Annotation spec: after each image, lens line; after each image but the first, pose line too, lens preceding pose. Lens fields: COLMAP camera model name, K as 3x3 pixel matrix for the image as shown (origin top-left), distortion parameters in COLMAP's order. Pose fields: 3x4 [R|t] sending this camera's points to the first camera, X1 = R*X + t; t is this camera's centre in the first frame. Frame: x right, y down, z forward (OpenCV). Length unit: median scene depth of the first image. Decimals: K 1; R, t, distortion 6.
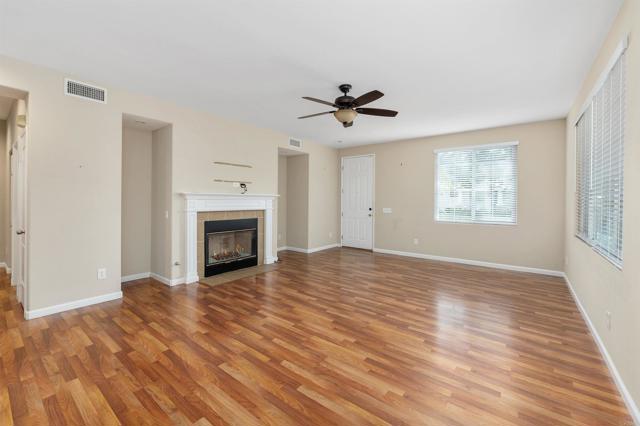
lens RADIAL K [[270.9, 0, 318.6], [0, 270.9, 204.2], [0, 0, 1]] dist [0.000682, 0.000061]
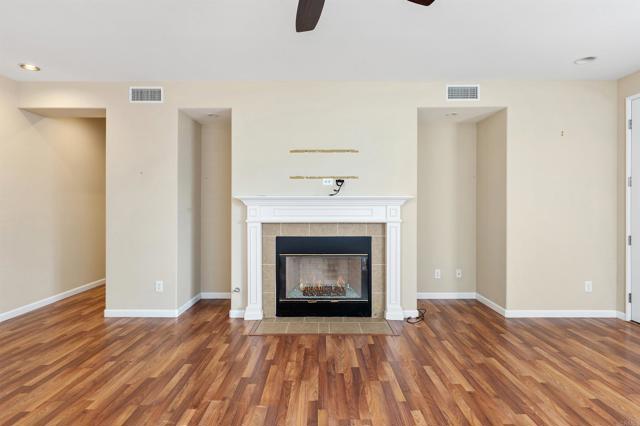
lens RADIAL K [[331.0, 0, 317.5], [0, 331.0, 208.0], [0, 0, 1]] dist [0.000378, -0.000824]
pose [[0.604868, -0.000459, -0.796326, 0.319505], [-0.006590, 0.999963, -0.005582, -0.006819], [0.796299, 0.008624, 0.604842, 0.549004]]
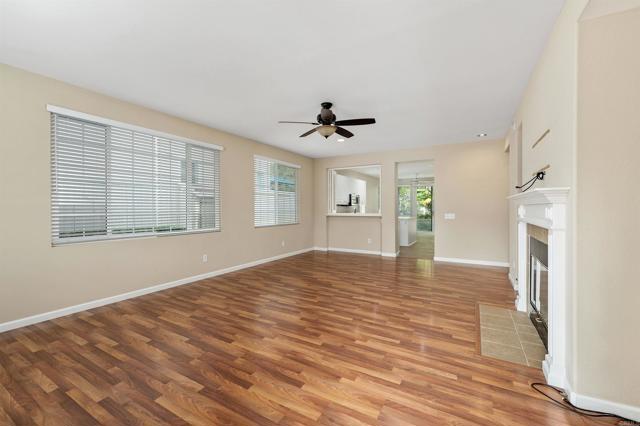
lens RADIAL K [[270.9, 0, 318.6], [0, 270.9, 204.2], [0, 0, 1]] dist [0.000682, 0.000061]
pose [[-0.990766, -0.006234, -0.135438, 0.212980], [-0.006554, 0.999977, 0.001917, -0.016320], [0.135423, 0.002787, -0.990784, 1.581377]]
